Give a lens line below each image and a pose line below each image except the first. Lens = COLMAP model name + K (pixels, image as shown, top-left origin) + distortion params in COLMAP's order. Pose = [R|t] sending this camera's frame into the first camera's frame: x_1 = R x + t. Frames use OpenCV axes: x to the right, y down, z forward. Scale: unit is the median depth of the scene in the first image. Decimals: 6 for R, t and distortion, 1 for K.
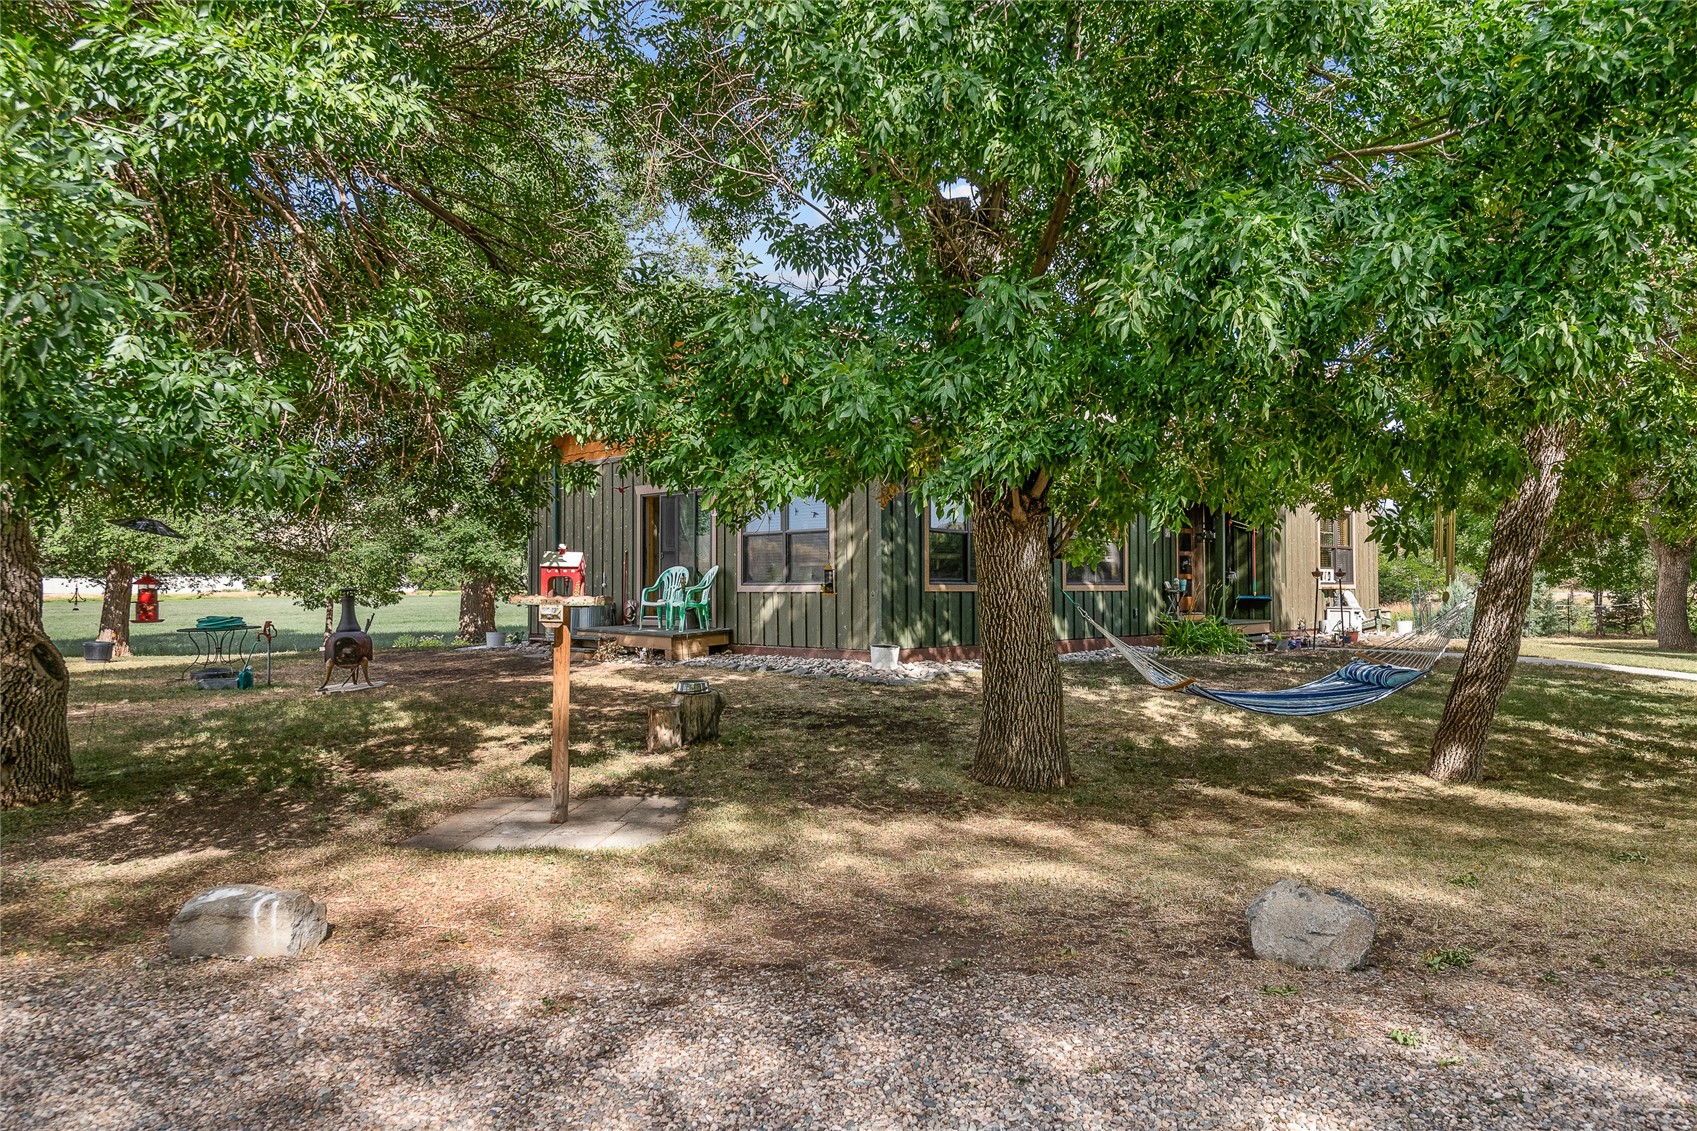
lens RADIAL K [[1148.2, 0, 848.5], [0, 1148.2, 565.5], [0, 0, 1]] dist [0.038166, -0.000524]
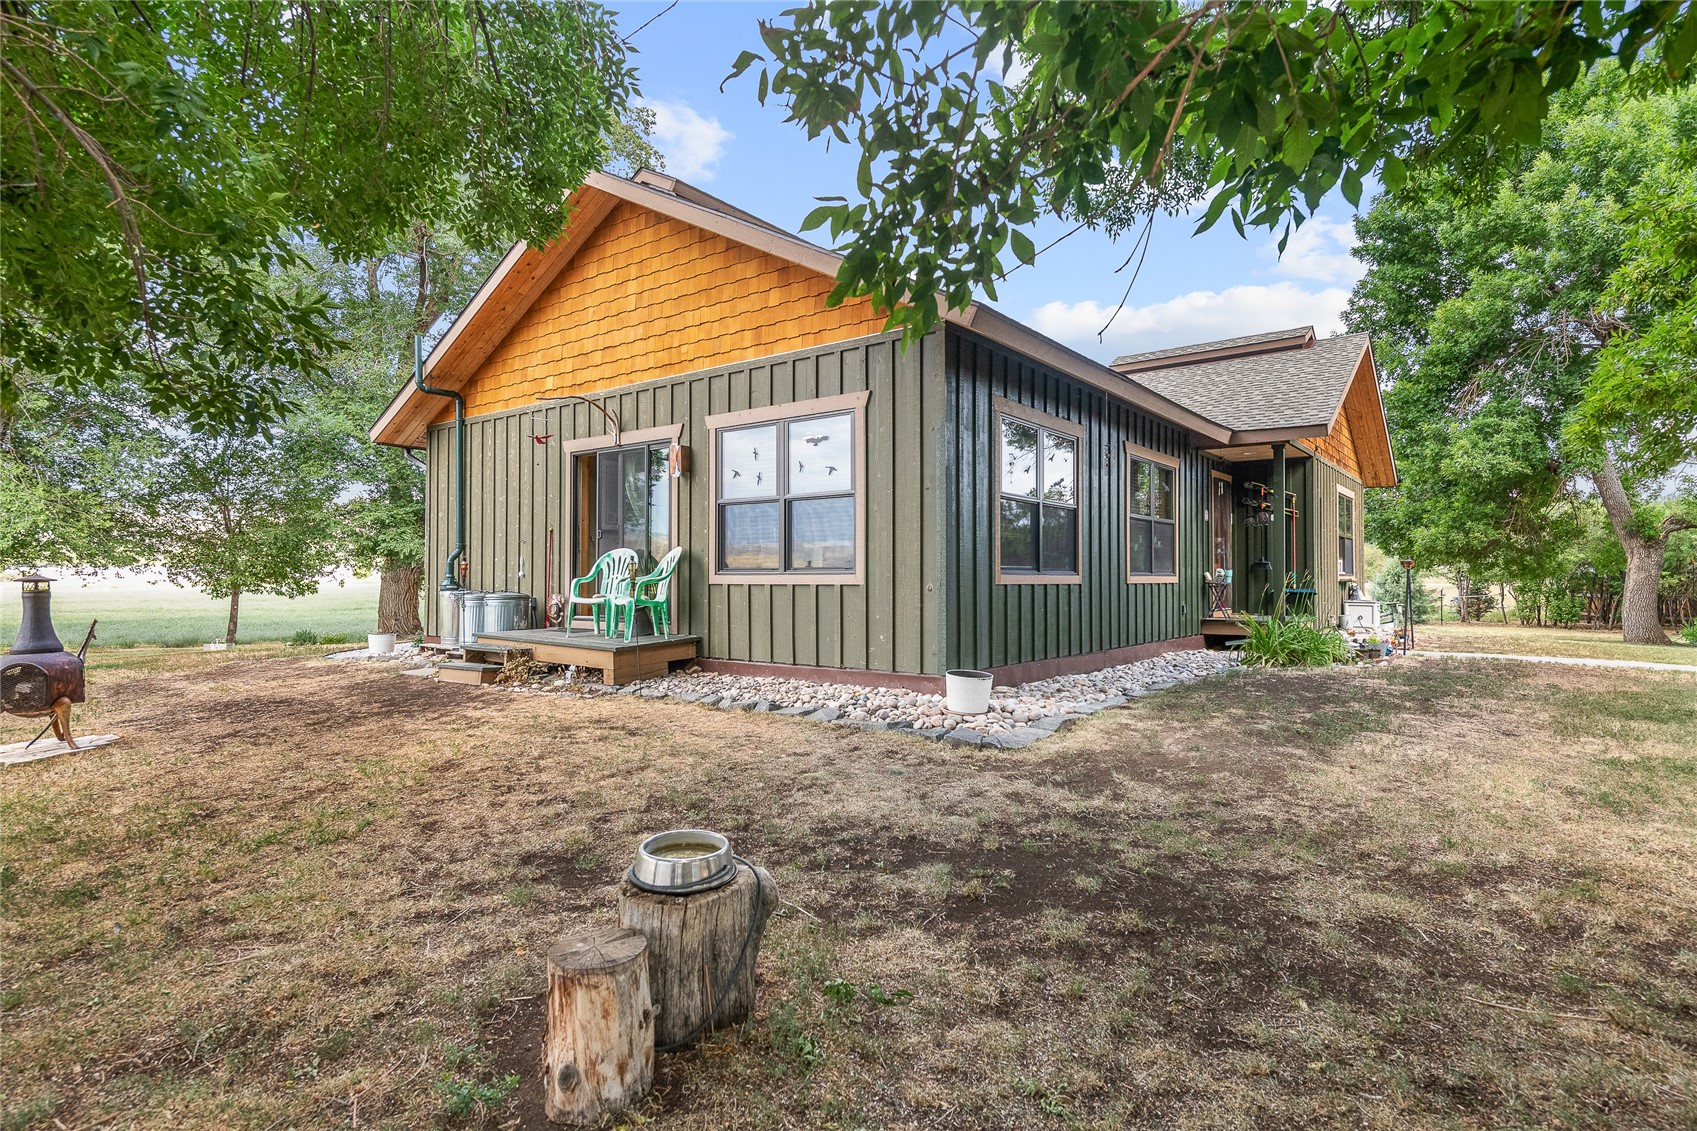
lens RADIAL K [[887.5, 0, 857.5], [0, 887.5, 569.1], [0, 0, 1]] dist [0.022780, -0.000025]
pose [[0.993051, 0.004546, 0.117595, -0.069985], [-0.005559, 0.999950, 0.008292, 0.008784], [-0.117551, -0.008888, 0.993027, 0.444798]]
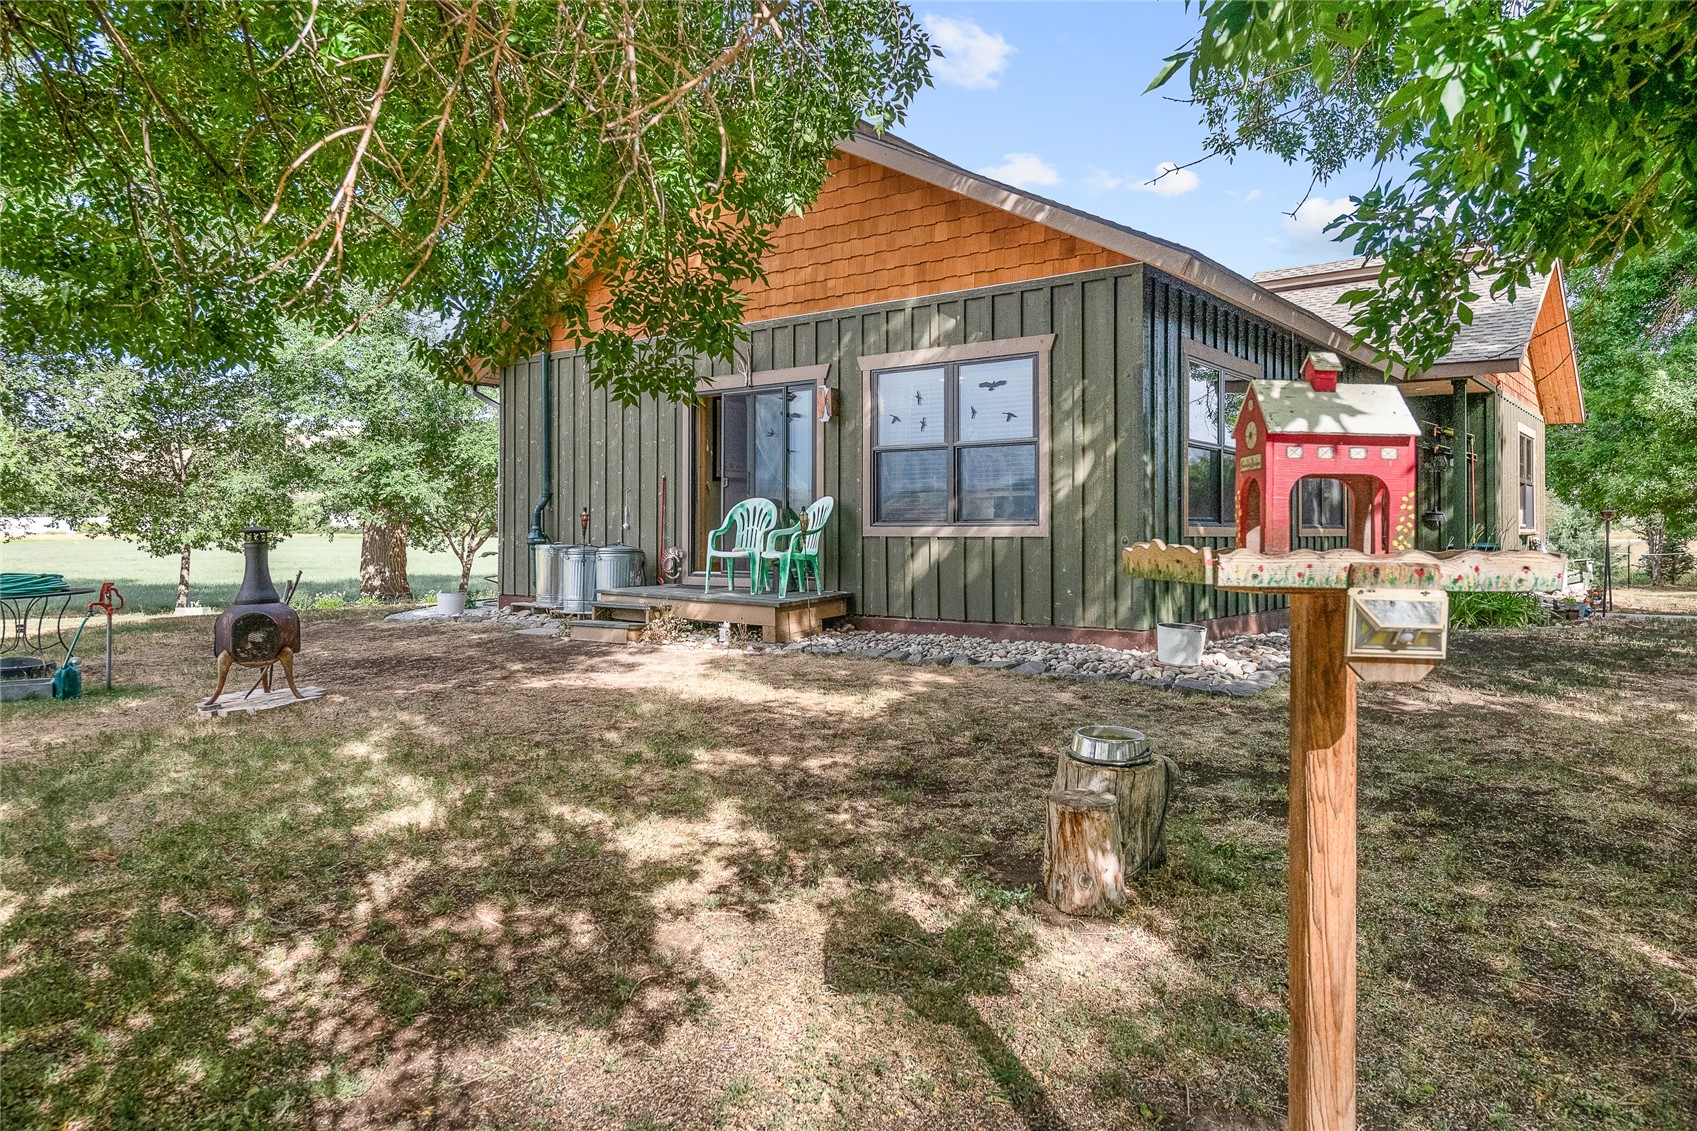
lens RADIAL K [[1143.5, 0, 848.9], [0, 1143.5, 529.7], [0, 0, 1]] dist [0.028370, -0.002439]
pose [[0.993867, 0.003850, 0.110512, -0.176428], [-0.005671, 0.999853, 0.016174, 0.008449], [-0.110433, -0.016702, 0.993743, 0.345279]]
